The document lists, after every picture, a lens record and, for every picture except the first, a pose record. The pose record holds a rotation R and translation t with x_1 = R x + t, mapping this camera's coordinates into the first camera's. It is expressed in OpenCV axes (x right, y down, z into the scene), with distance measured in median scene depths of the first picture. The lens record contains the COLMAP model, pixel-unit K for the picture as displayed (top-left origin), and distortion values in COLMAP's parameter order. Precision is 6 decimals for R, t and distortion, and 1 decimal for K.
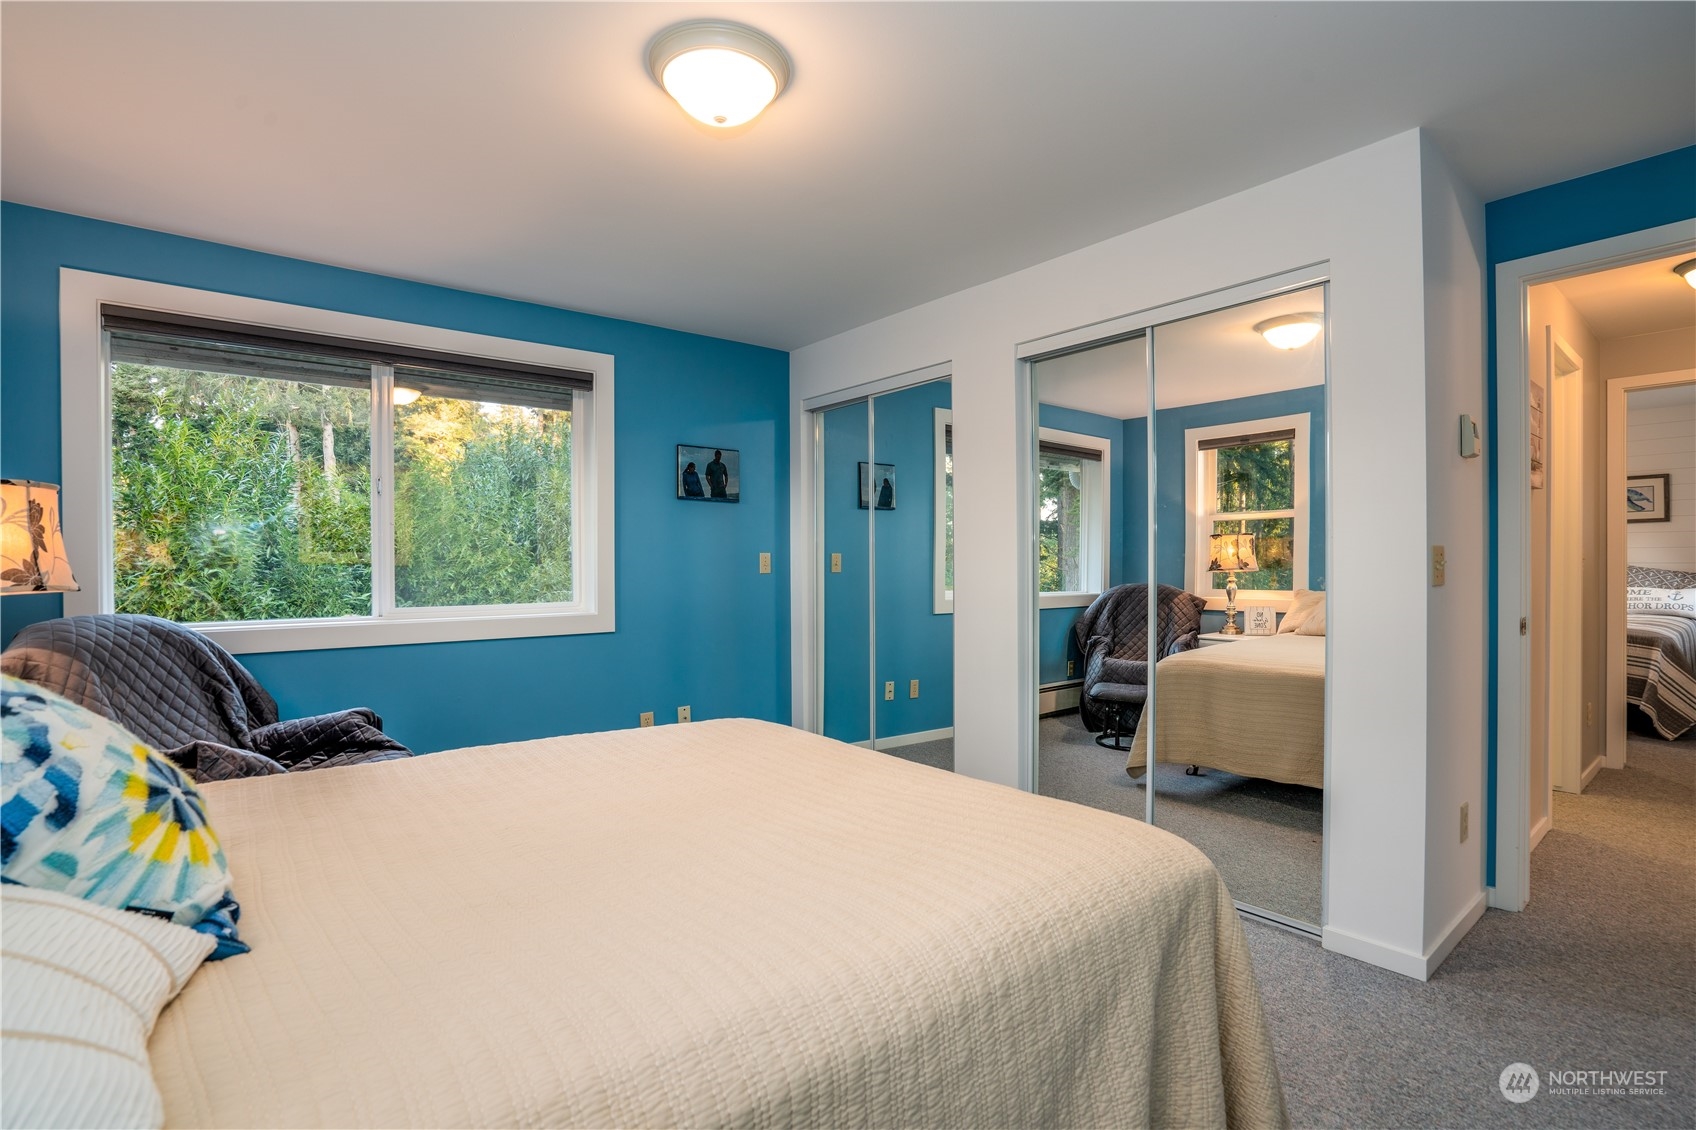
lens RADIAL K [[791.1, 0, 849.5], [0, 791.1, 563.3], [0, 0, 1]] dist [-0.026468, 0.001081]
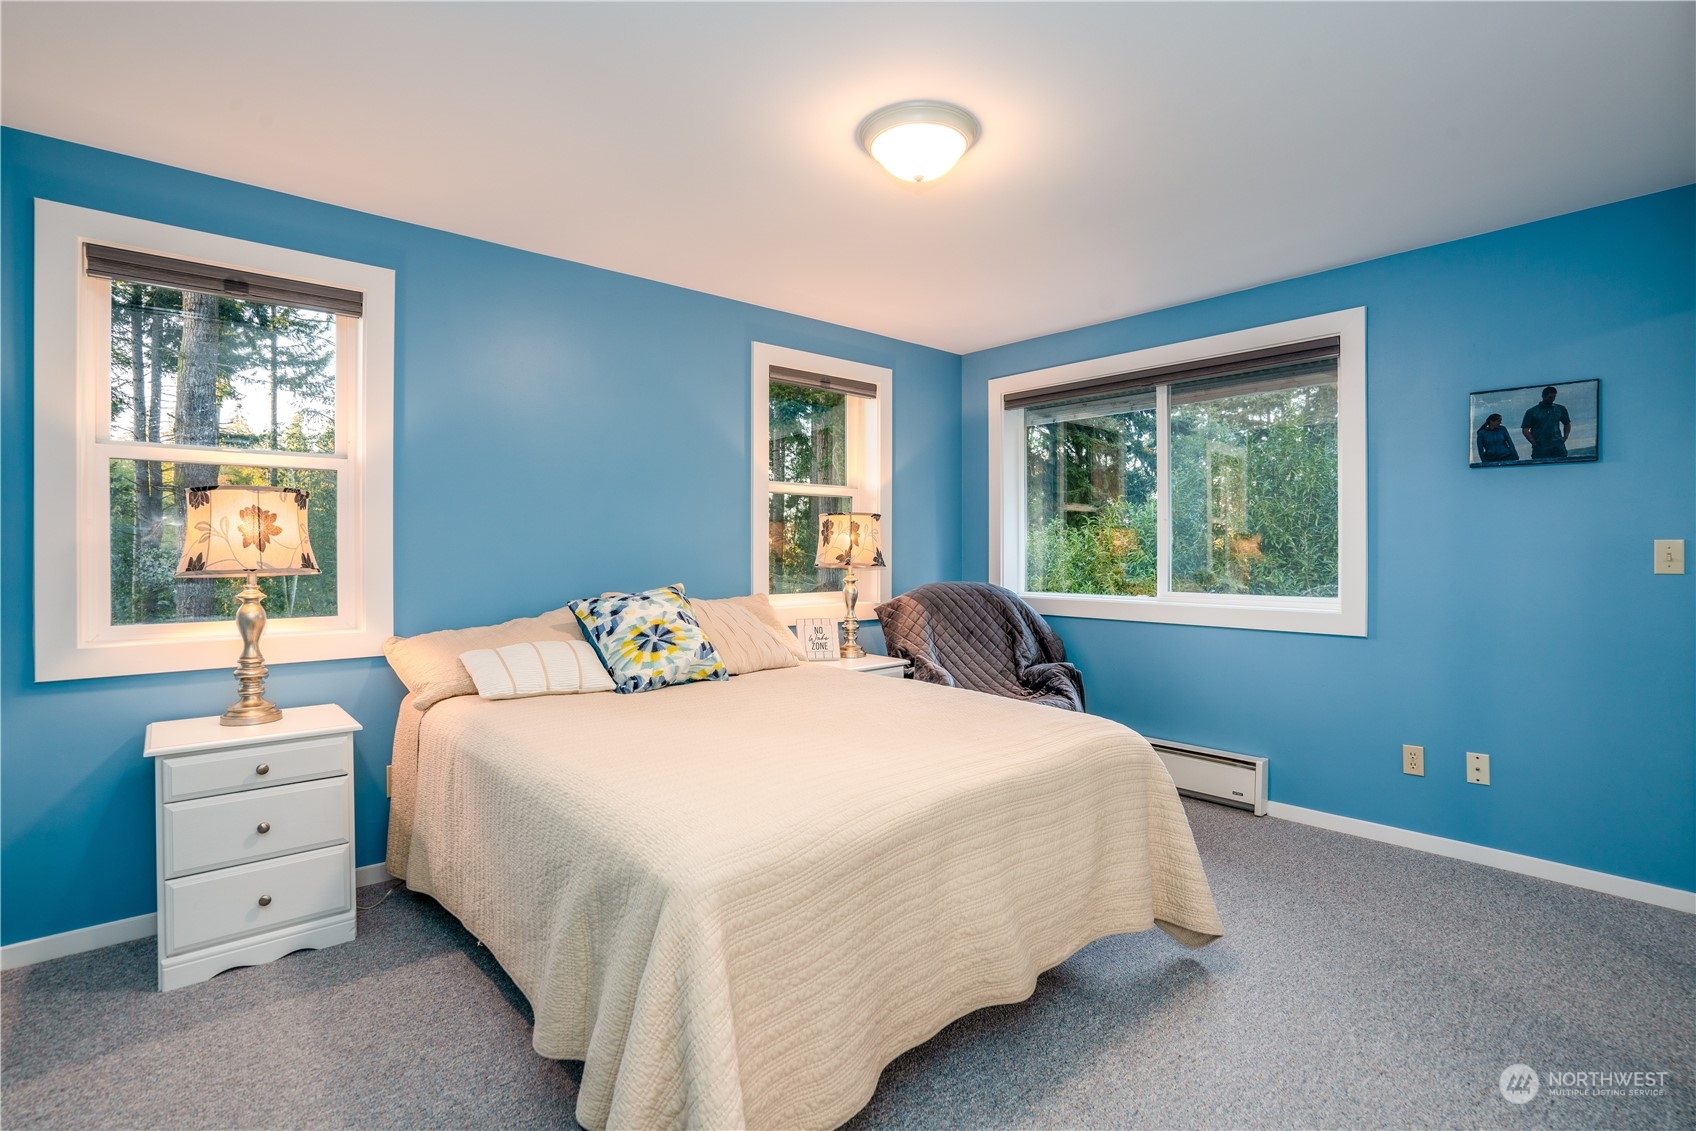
lens RADIAL K [[791.1, 0, 849.1], [0, 791.1, 562.6], [0, 0, 1]] dist [-0.026468, 0.001081]
pose [[0.058765, 0.015188, -0.998156, 0.471132], [-0.004854, 0.999877, 0.014928, -0.001167], [0.998260, 0.003968, 0.058831, 0.381171]]
